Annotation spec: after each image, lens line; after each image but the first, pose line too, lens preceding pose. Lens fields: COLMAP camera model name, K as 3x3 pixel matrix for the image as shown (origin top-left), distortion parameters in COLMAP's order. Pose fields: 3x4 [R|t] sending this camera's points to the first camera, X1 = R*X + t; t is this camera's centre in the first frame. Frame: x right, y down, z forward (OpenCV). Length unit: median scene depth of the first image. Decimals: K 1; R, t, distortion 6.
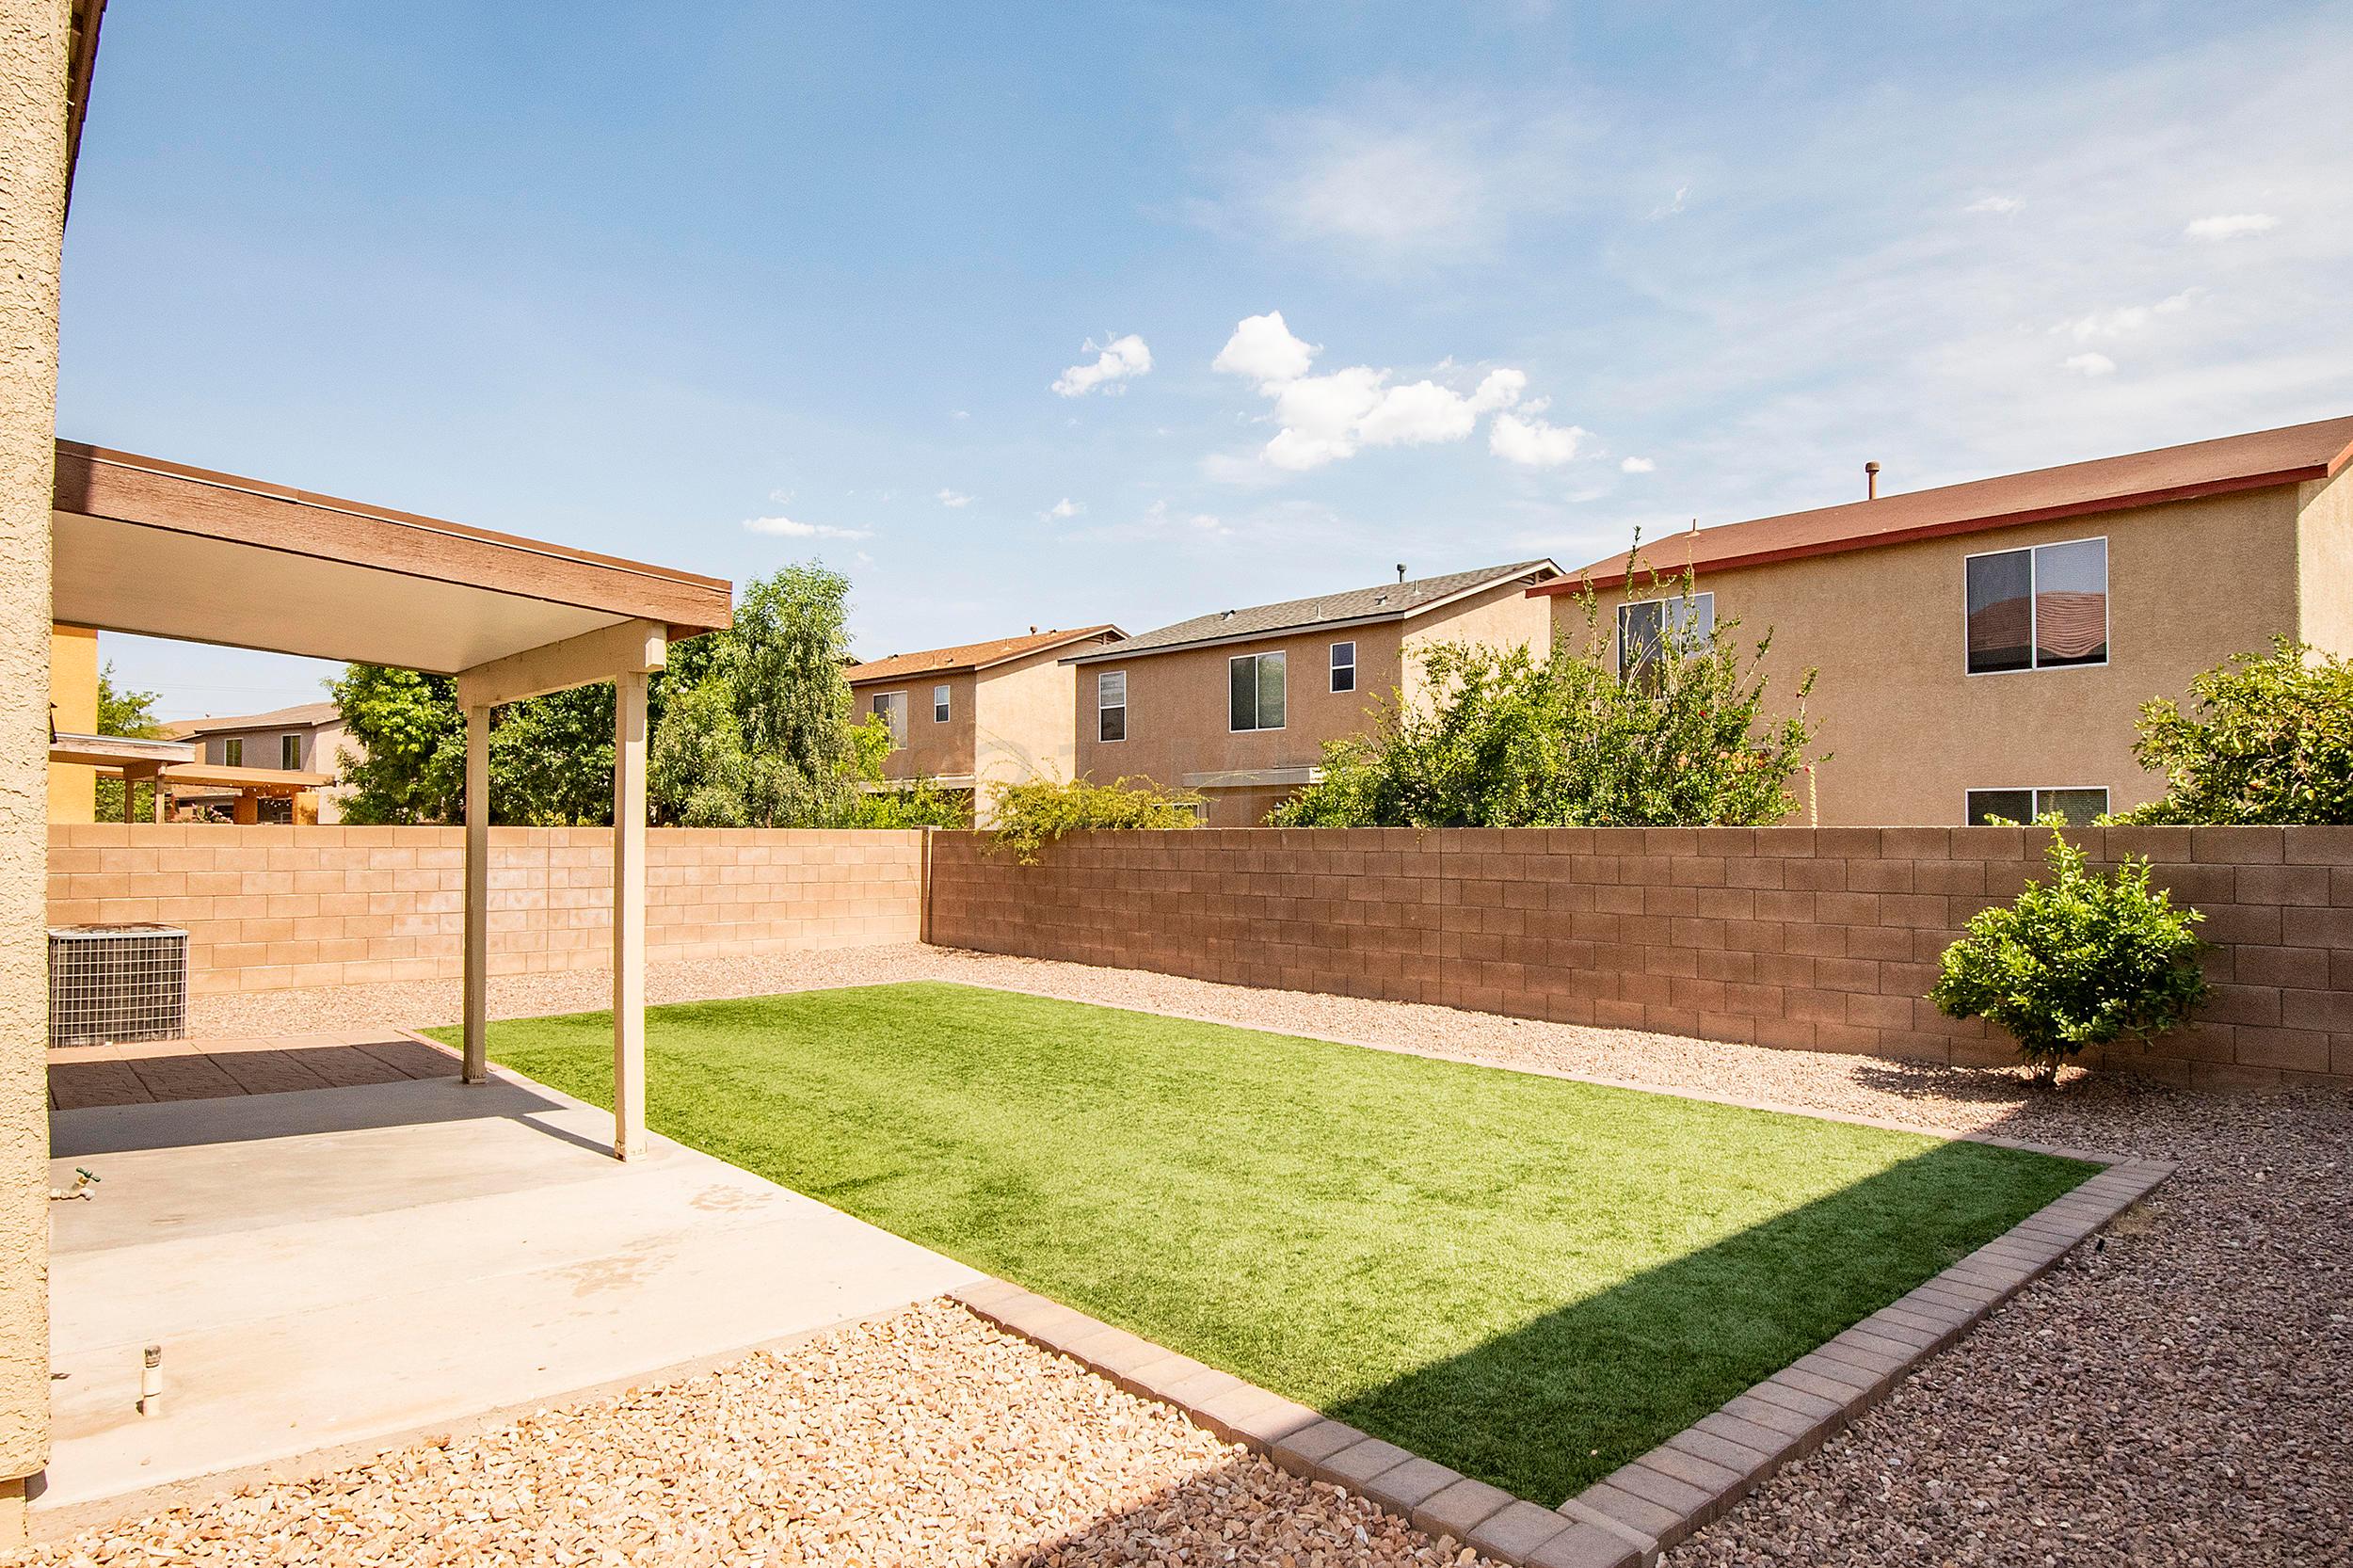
lens RADIAL K [[1344.7, 0, 1182.8], [0, 1344.7, 800.5], [0, 0, 1]] dist [0.016649, 0.000573]
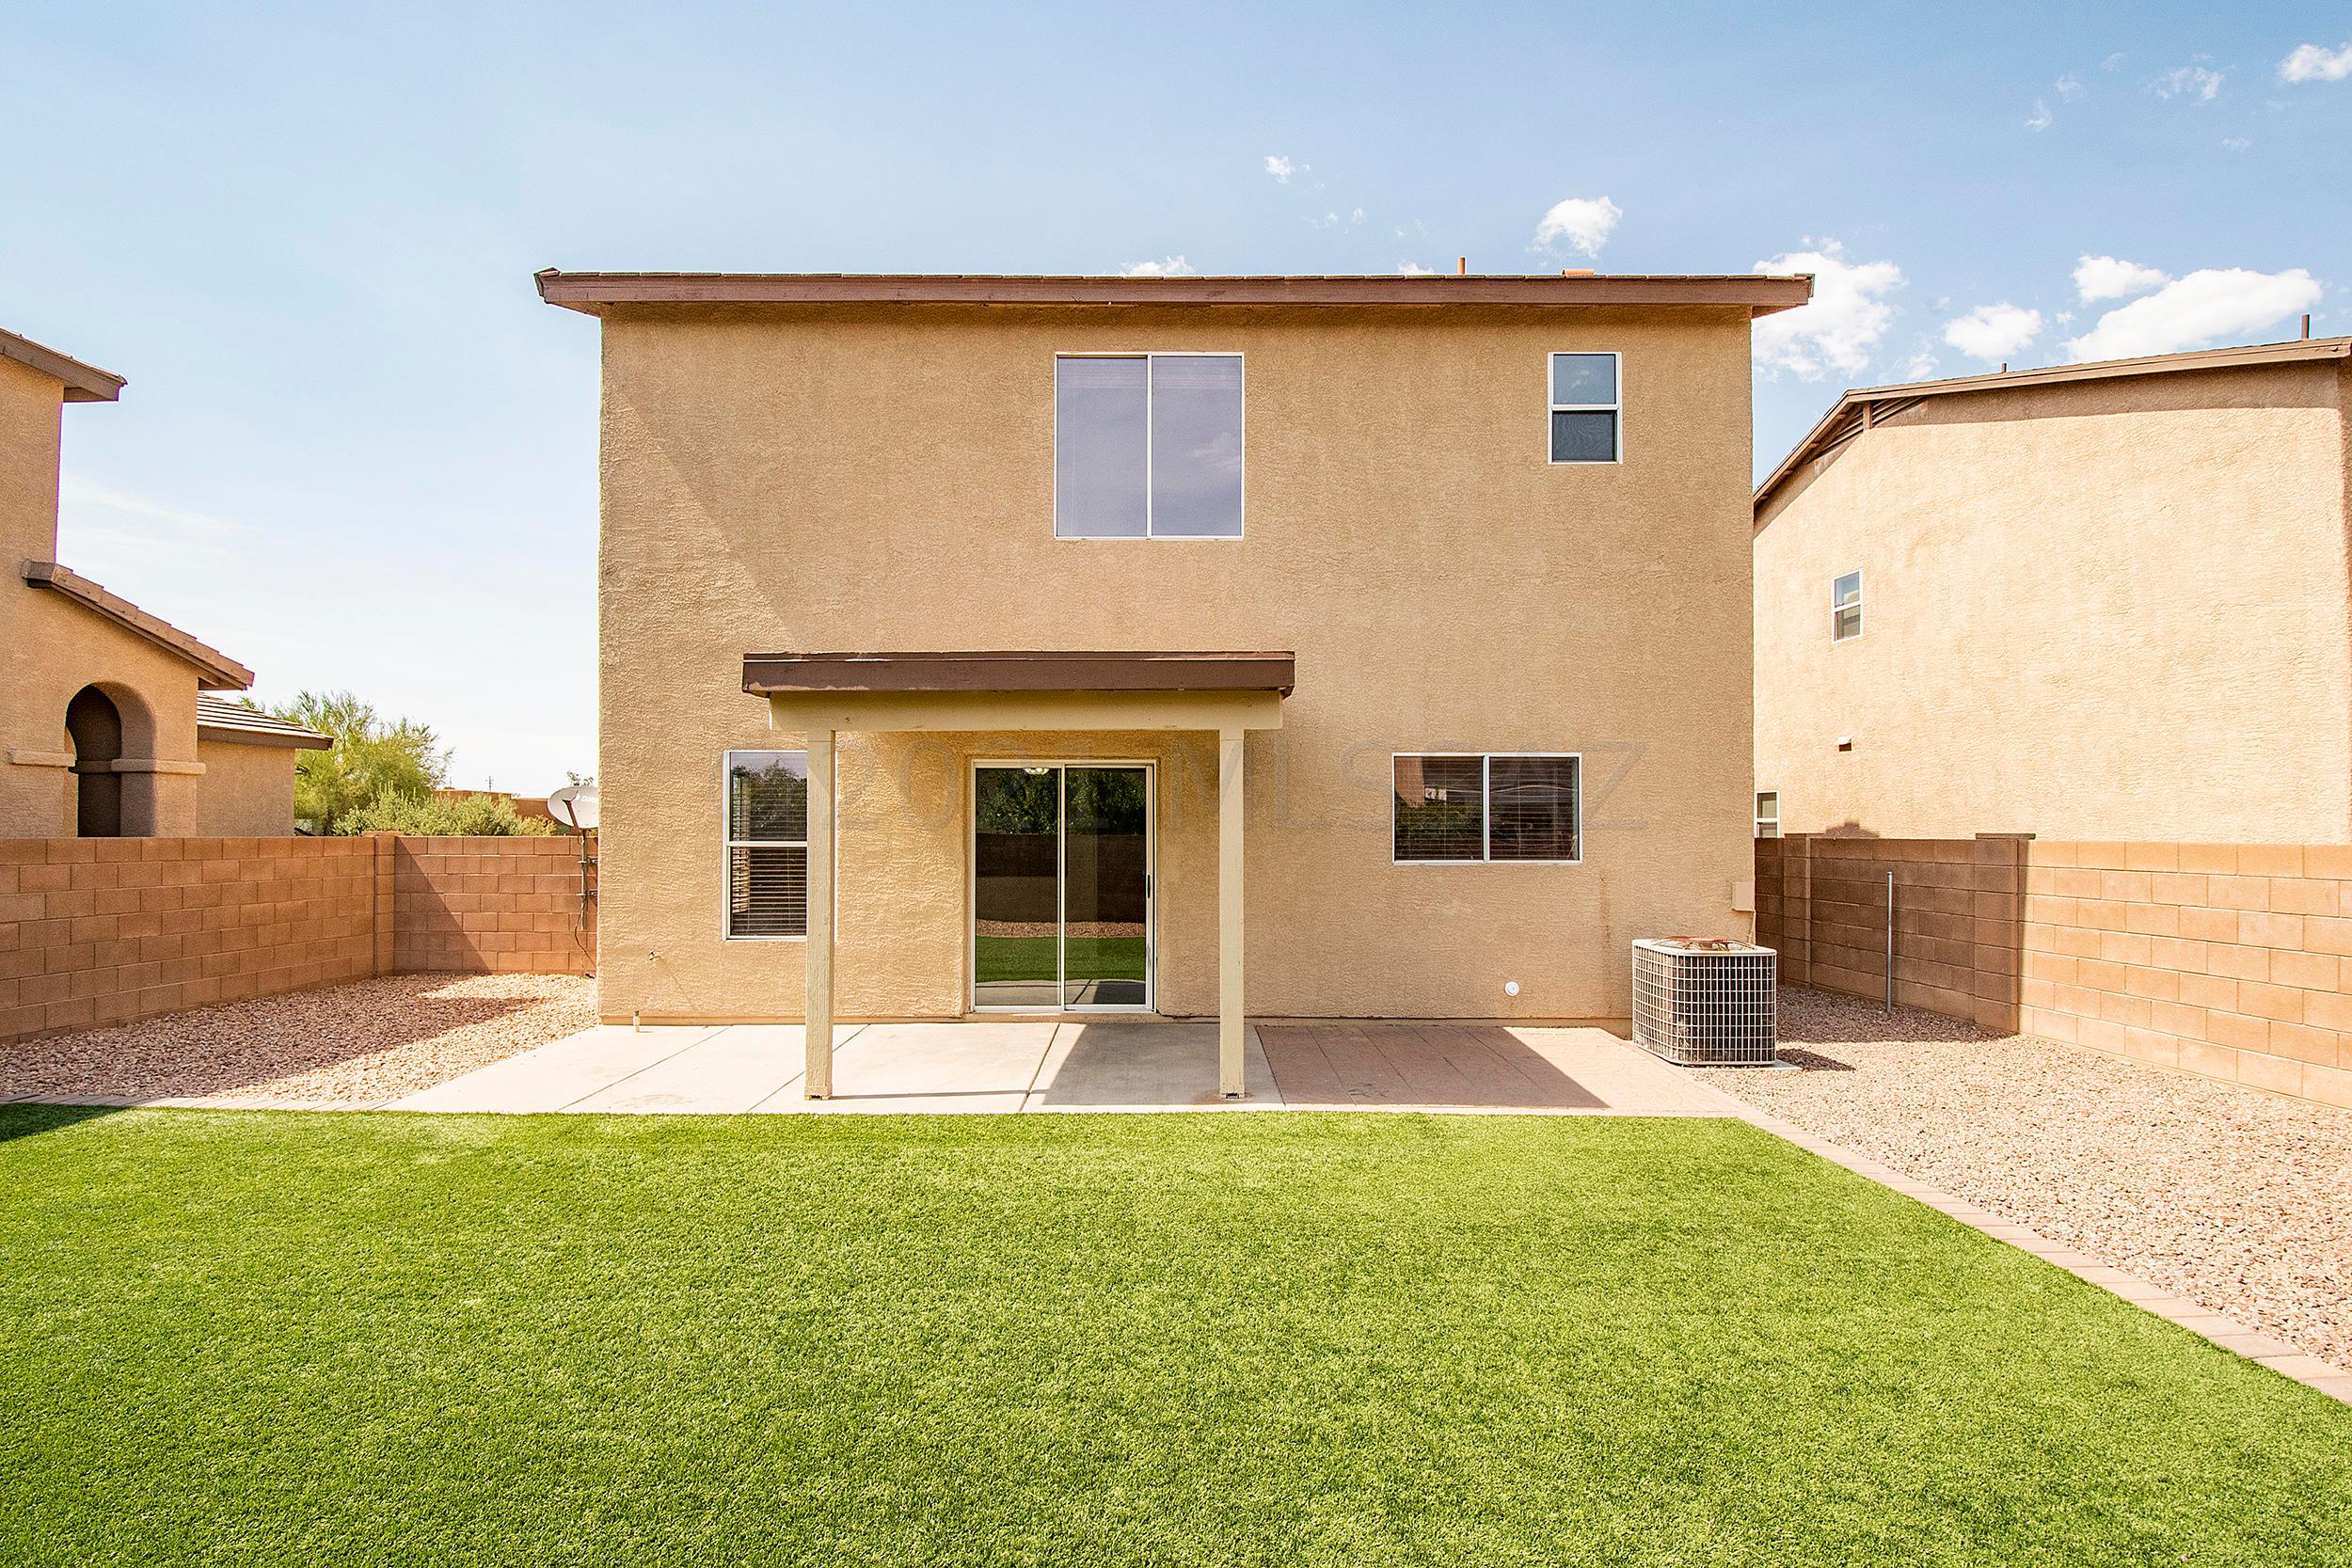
lens RADIAL K [[1079.8, 0, 1173.6], [0, 1079.8, 831.0], [0, 0, 1]] dist [-0.001463, -0.003641]
pose [[-0.659836, -0.005132, -0.751392, 0.075787], [0.014588, 0.999701, -0.019638, 0.014592], [0.751268, -0.023919, -0.659563, 0.940174]]
